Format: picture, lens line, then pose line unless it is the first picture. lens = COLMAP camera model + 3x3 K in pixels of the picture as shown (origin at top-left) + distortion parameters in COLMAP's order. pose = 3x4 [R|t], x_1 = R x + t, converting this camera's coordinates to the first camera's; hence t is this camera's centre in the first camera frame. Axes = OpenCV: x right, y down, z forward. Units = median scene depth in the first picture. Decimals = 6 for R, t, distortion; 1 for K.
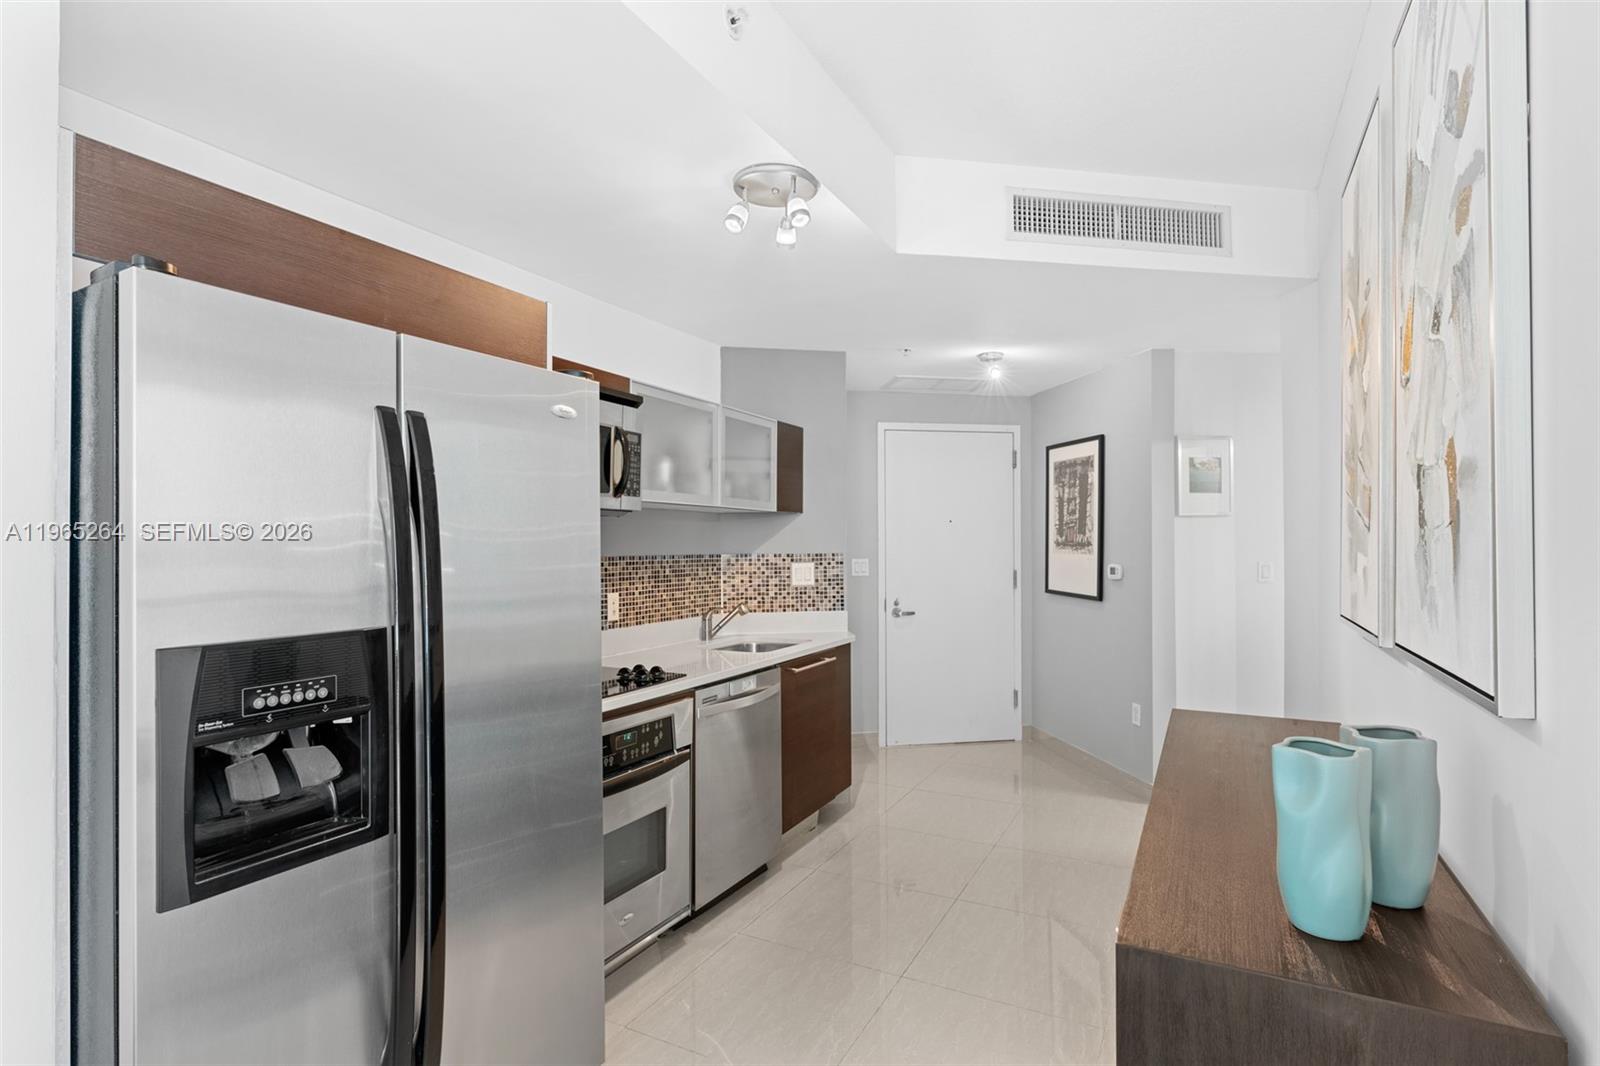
lens RADIAL K [[782.8, 0, 813.1], [0, 782.8, 539.6], [0, 0, 1]] dist [-0.009884, -0.000107]
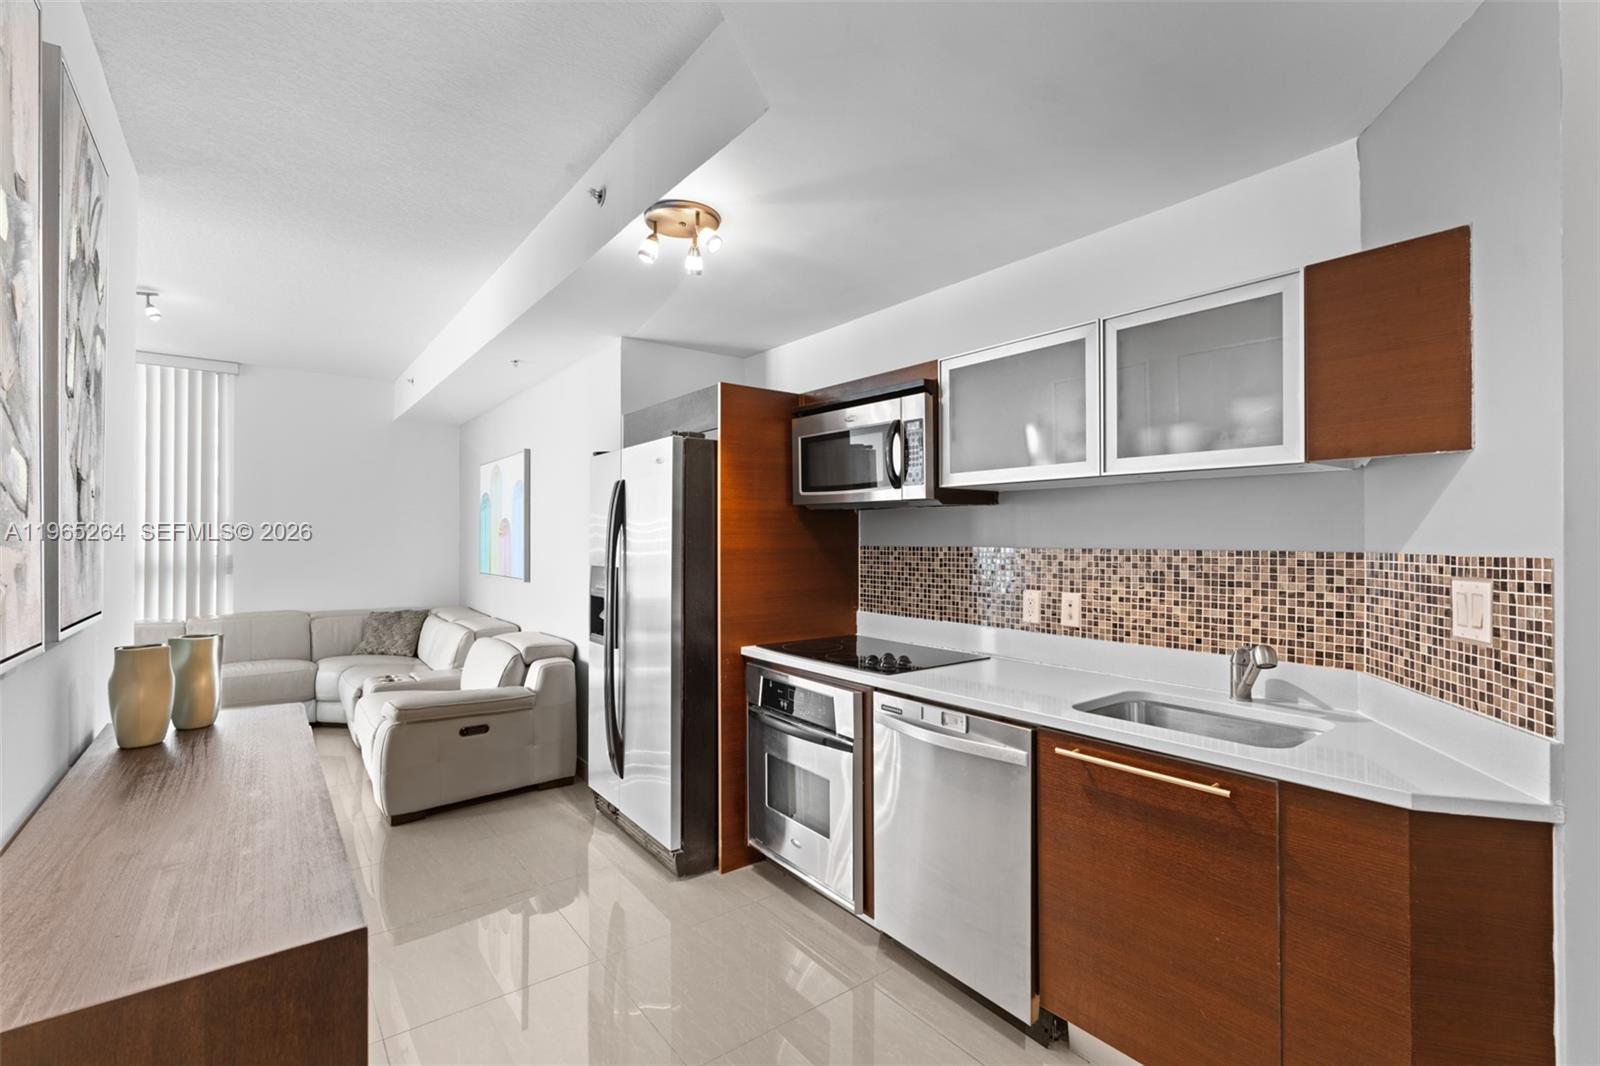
lens RADIAL K [[719.6, 0, 801.6], [0, 719.6, 532.8], [0, 0, 1]] dist [-0.008875, 0.002996]
pose [[-0.431424, -0.002652, -0.902145, 0.522444], [0.007249, 0.999953, -0.006406, 0.007795], [0.902120, -0.009304, -0.431385, 1.021299]]
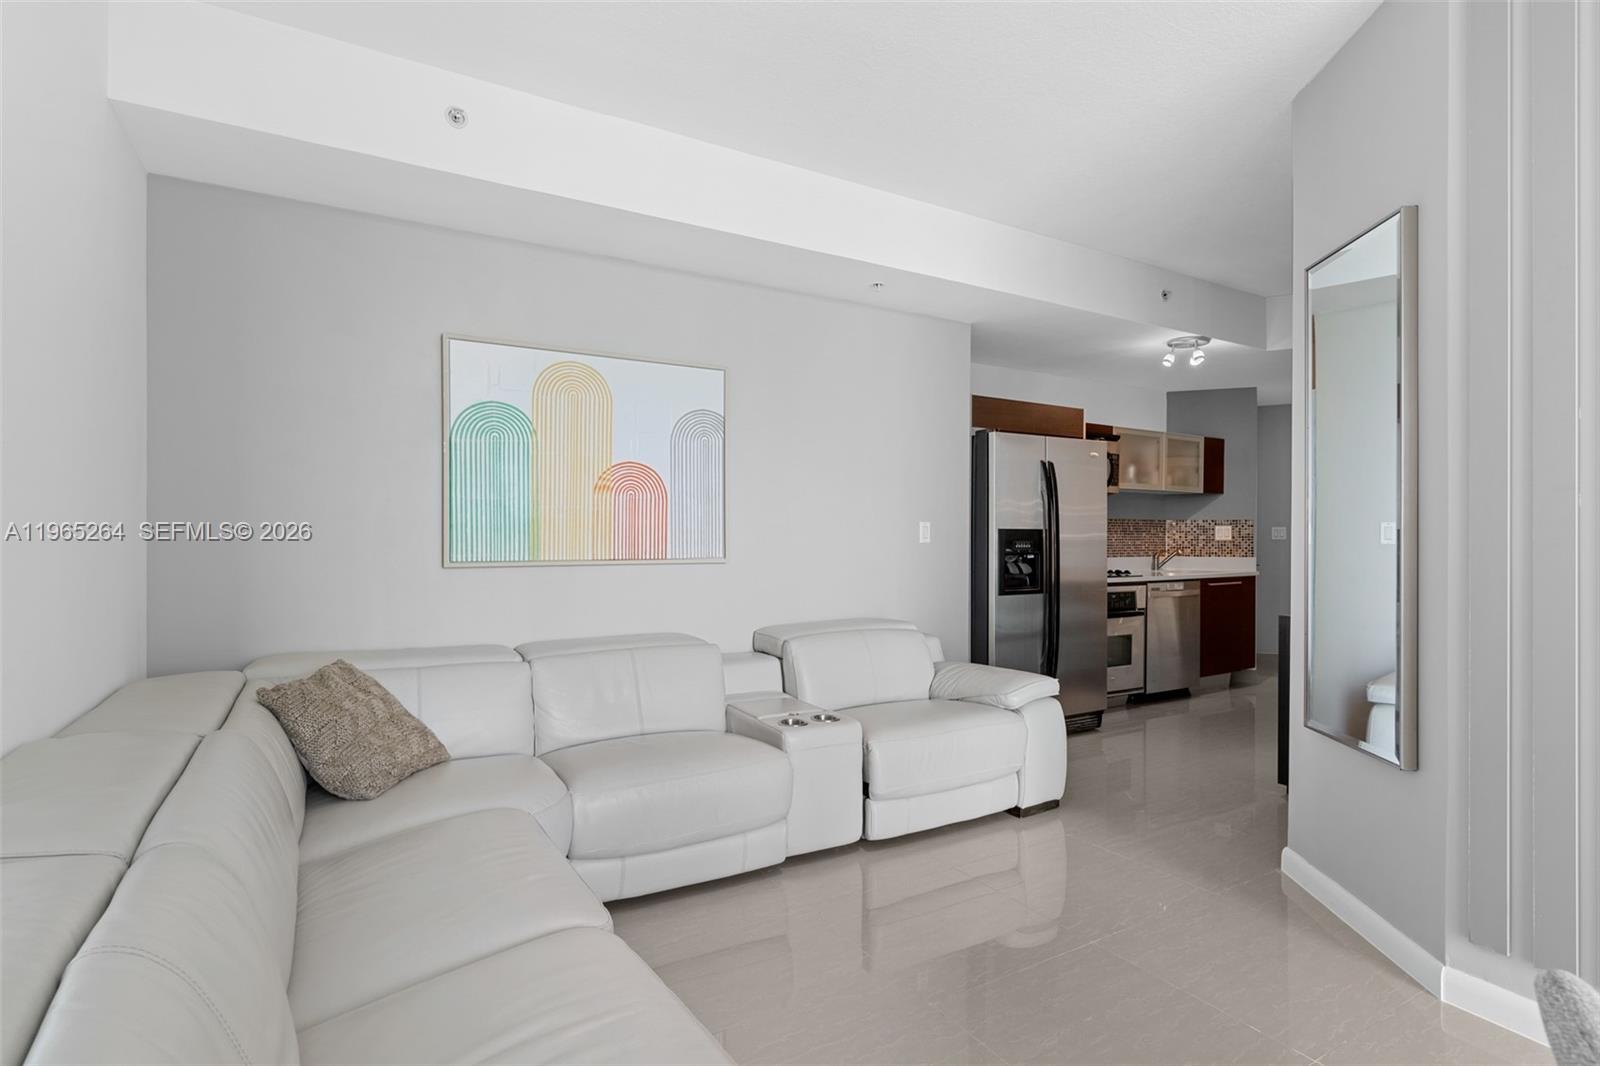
lens RADIAL K [[782.8, 0, 810.3], [0, 782.8, 537.5], [0, 0, 1]] dist [-0.009884, -0.000107]
pose [[0.845623, 0.008957, -0.533705, 0.144324], [-0.003310, 0.999928, 0.011537, 0.045269], [0.533770, -0.007989, 0.845592, -0.893889]]
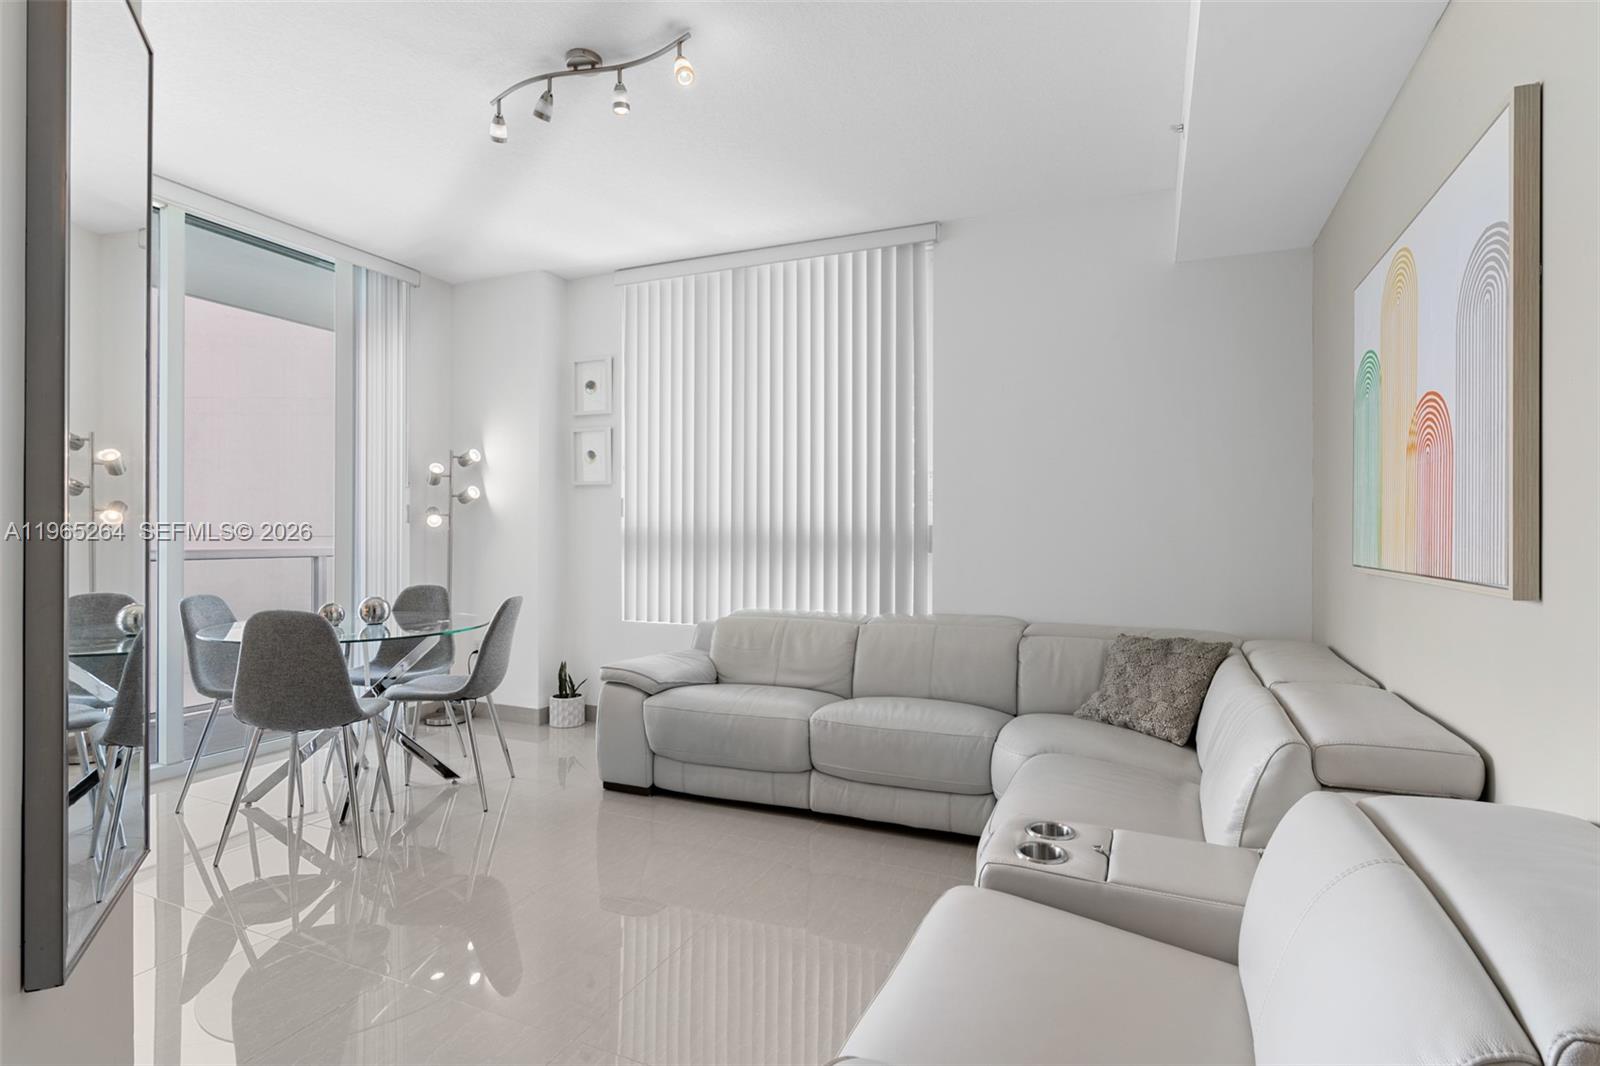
lens RADIAL K [[782.8, 0, 800.1], [0, 782.8, 536.7], [0, 0, 1]] dist [-0.009884, -0.000107]
pose [[-0.998763, -0.001335, -0.049705, -0.135040], [-0.001094, 0.999988, -0.004875, 0.064109], [0.049711, -0.004815, -0.998752, 0.293238]]
